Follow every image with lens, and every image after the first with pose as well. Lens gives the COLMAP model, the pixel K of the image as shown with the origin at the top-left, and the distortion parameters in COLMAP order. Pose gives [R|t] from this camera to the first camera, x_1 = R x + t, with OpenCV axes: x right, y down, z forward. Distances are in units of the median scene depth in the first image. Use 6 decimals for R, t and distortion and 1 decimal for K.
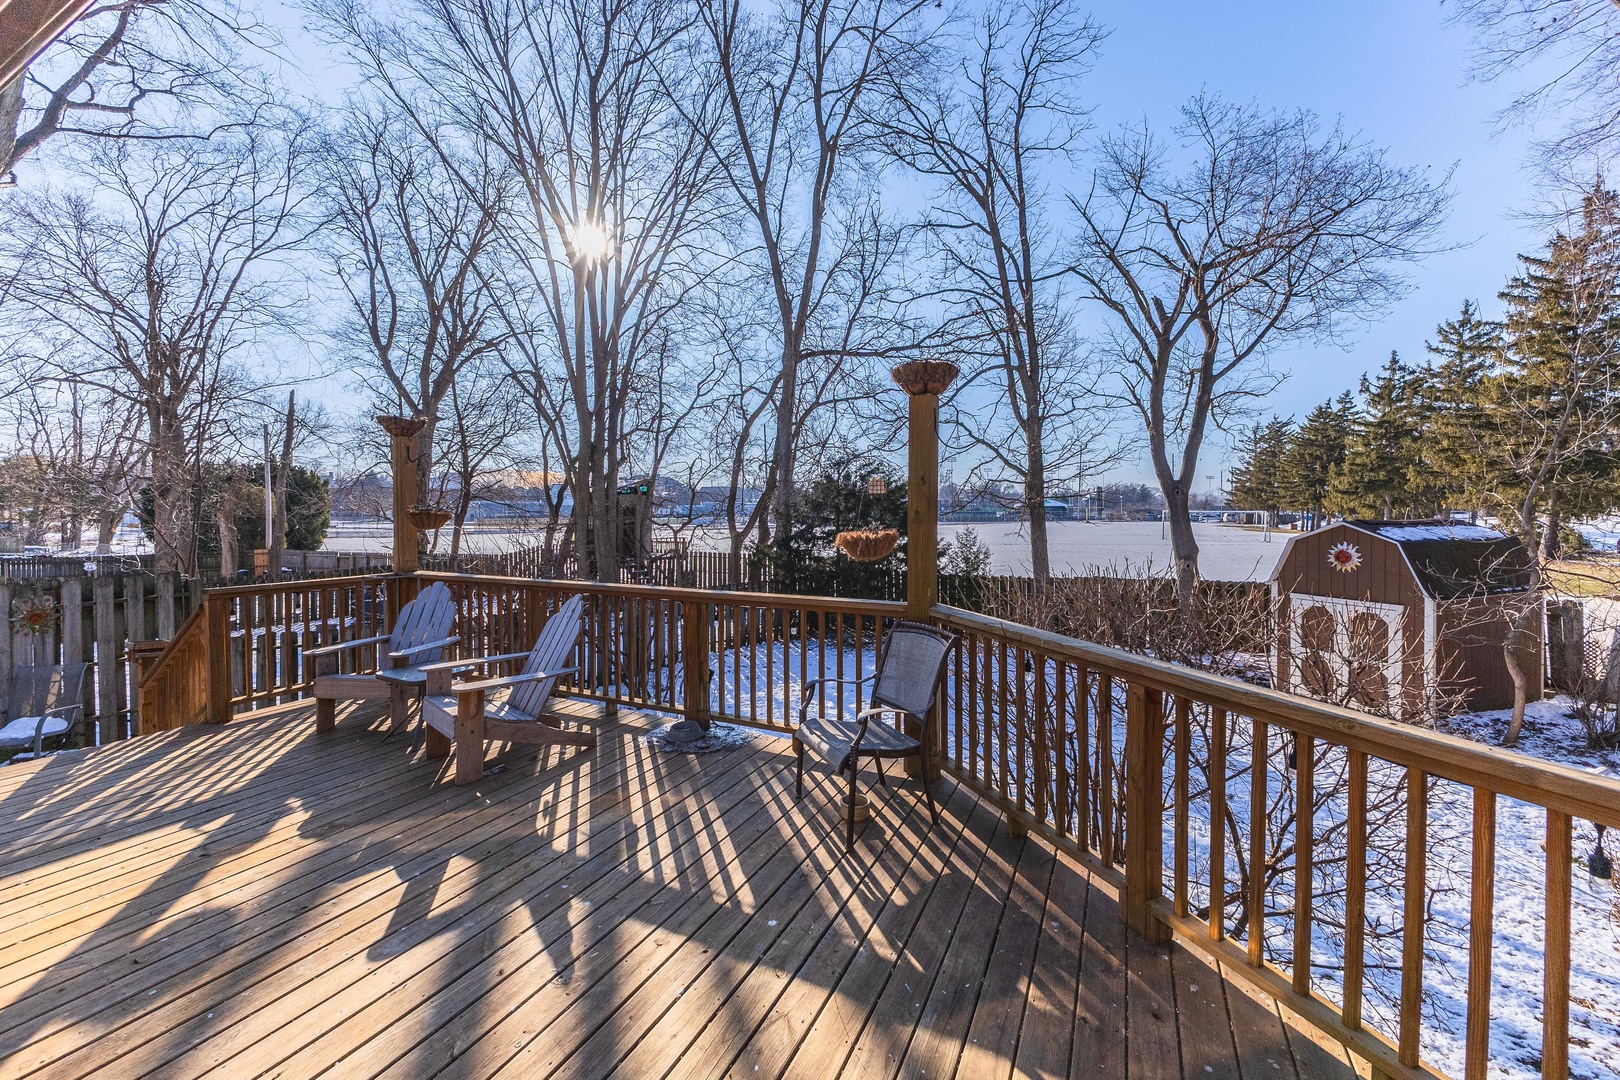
lens RADIAL K [[645.9, 0, 804.0], [0, 645.9, 533.7], [0, 0, 1]] dist [0.003606, -0.001343]
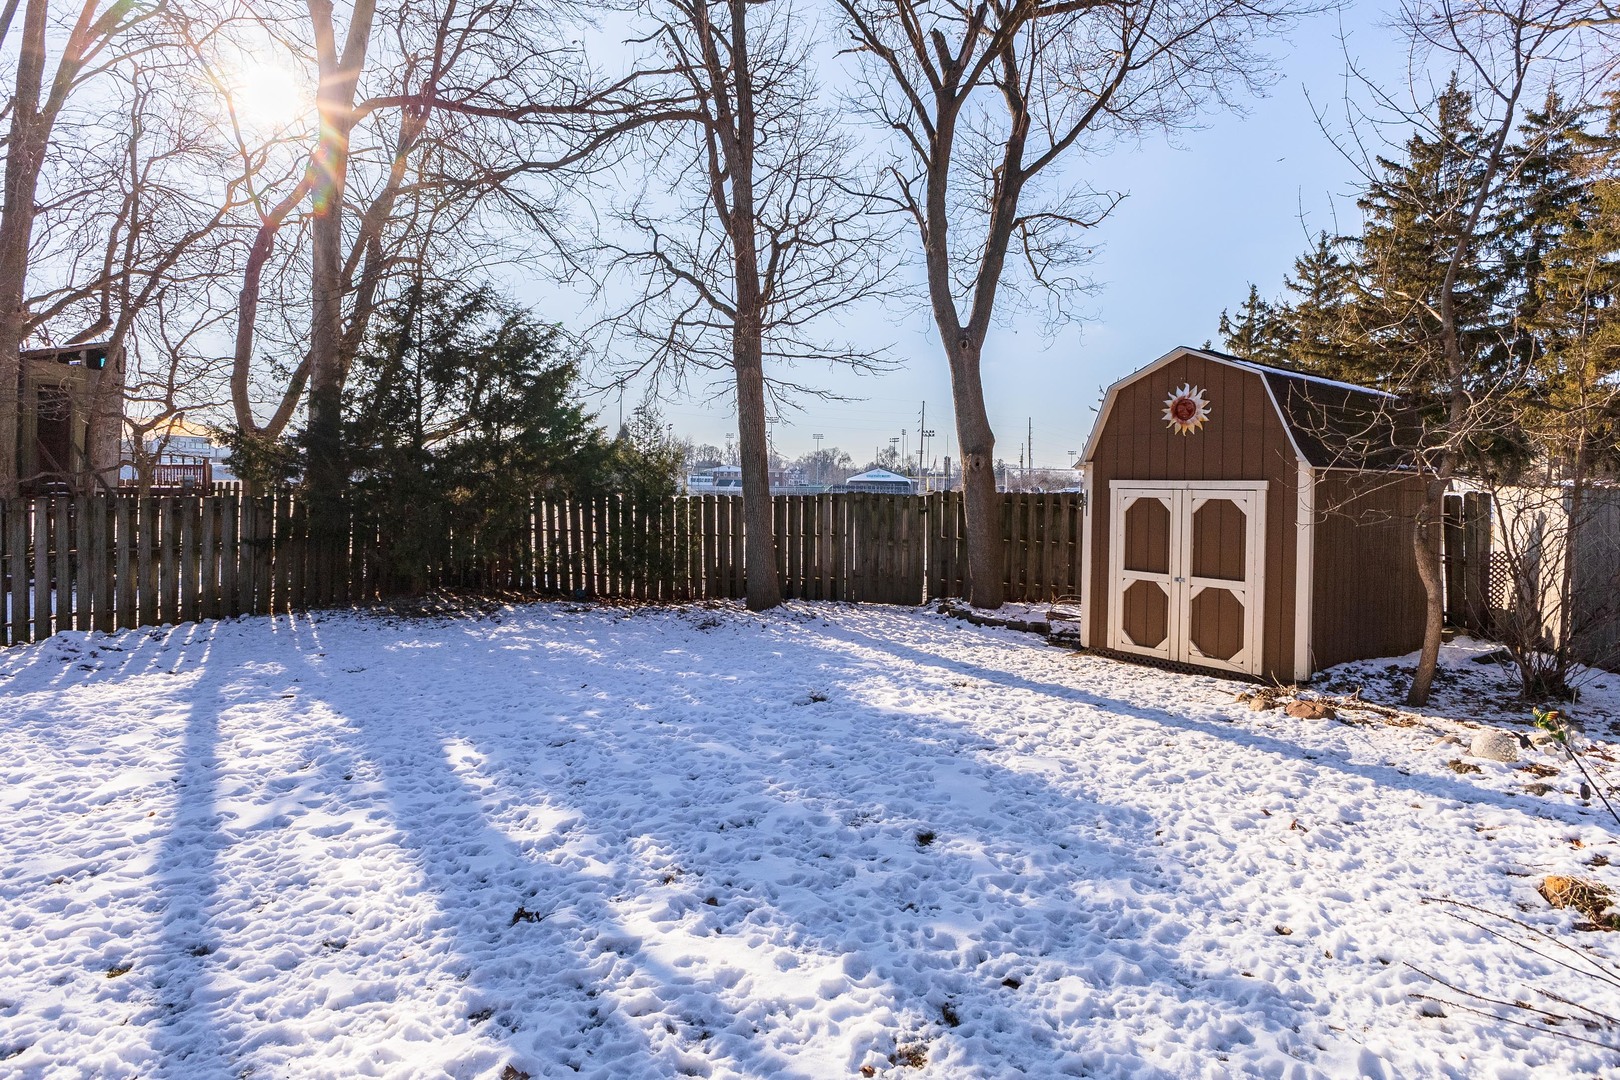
lens RADIAL K [[845.2, 0, 817.8], [0, 845.2, 528.4], [0, 0, 1]] dist [-0.003309, 0.003117]
pose [[0.965024, 0.005830, 0.262097, 0.228820], [-0.007265, 0.999963, 0.004508, 0.105316], [-0.262062, -0.006254, 0.965031, 0.253621]]
